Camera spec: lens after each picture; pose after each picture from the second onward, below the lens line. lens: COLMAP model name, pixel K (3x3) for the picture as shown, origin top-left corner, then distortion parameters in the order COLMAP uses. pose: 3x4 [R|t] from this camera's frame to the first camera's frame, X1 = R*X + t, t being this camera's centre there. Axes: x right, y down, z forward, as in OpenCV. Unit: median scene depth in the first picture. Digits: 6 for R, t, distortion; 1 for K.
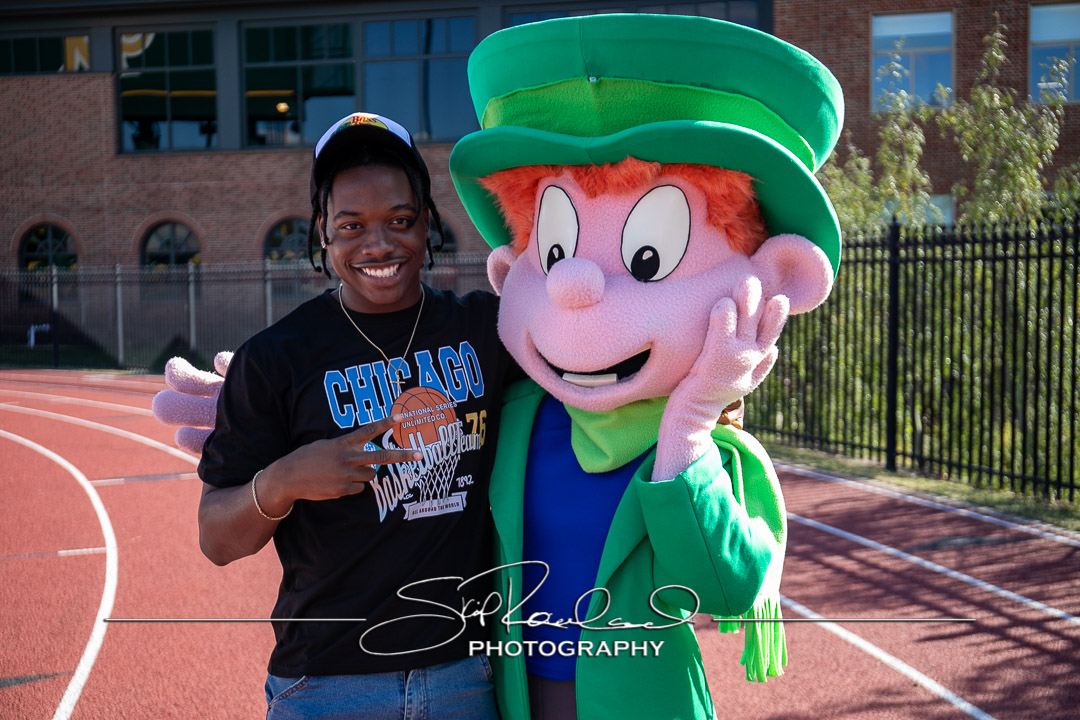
lens RADIAL K [[1437.5, 0, 540.3], [0, 1437.5, 353.8], [0, 0, 1]] dist [0.072202, 0.000000]
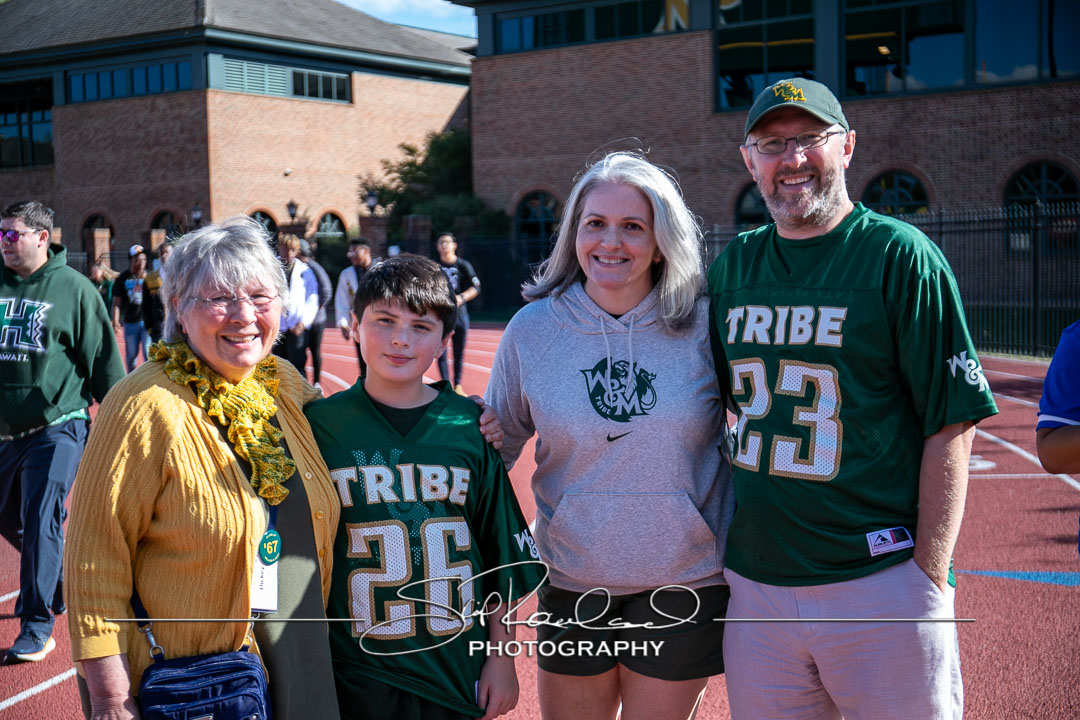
lens RADIAL K [[1558.1, 0, 538.9], [0, 1558.1, 355.4], [0, 0, 1]] dist [0.087775, 0.000000]
pose [[0.924528, 0.013583, -0.380872, 0.005227], [-0.005010, 0.999712, 0.023490, 0.002902], [0.381081, -0.019809, 0.924330, -0.031922]]
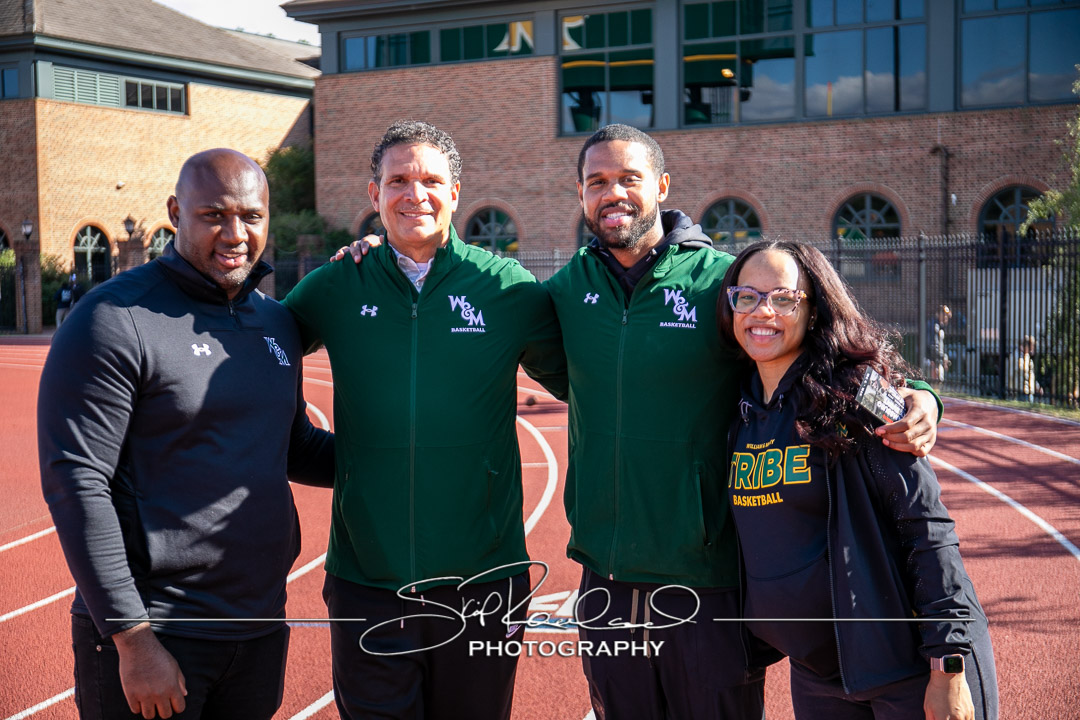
lens RADIAL K [[1653.6, 0, 541.2], [0, 1653.6, 353.5], [0, 0, 1]] dist [0.100876, 0.000000]
pose [[0.957660, 0.013755, -0.287574, 0.028572], [-0.011987, 0.999897, 0.007906, 0.002696], [0.287653, -0.004124, 0.957726, -0.100083]]
